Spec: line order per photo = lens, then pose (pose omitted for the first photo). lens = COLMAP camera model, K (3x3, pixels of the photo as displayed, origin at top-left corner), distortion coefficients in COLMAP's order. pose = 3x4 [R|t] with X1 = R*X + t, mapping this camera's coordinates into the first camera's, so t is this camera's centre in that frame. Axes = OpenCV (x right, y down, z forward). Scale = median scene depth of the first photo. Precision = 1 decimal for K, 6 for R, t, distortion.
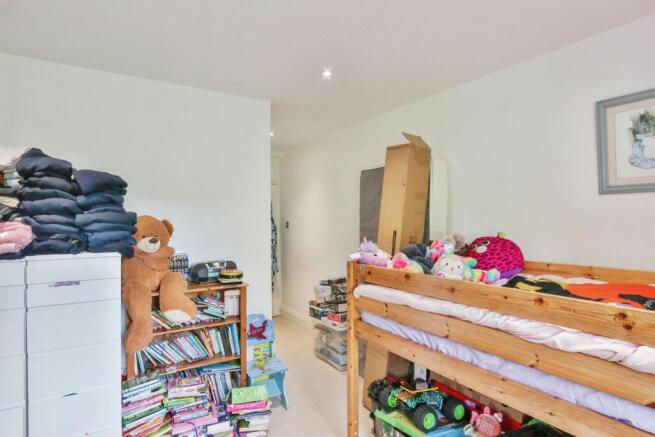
lens RADIAL K [[347.6, 0, 327.5], [0, 347.6, 218.5], [0, 0, 1]] dist [-0.003159, -0.000714]
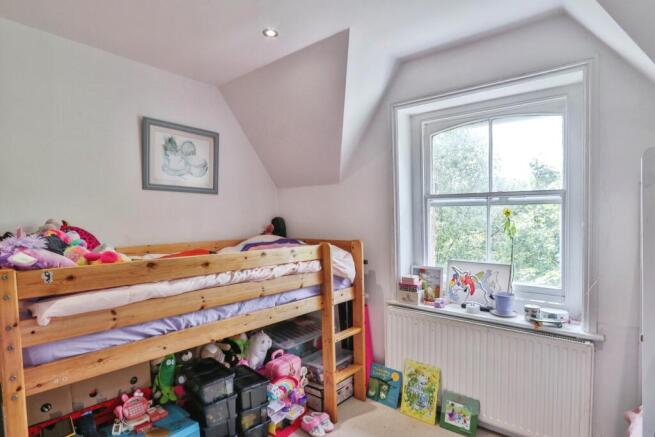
lens RADIAL K [[343.4, 0, 326.4], [0, 343.4, 232.7], [0, 0, 1]] dist [-0.001215, -0.000173]
pose [[-0.293776, -0.026986, 0.955493, -0.666713], [0.000970, 0.999592, 0.028530, 0.058170], [-0.955874, 0.009308, -0.293630, 0.775748]]
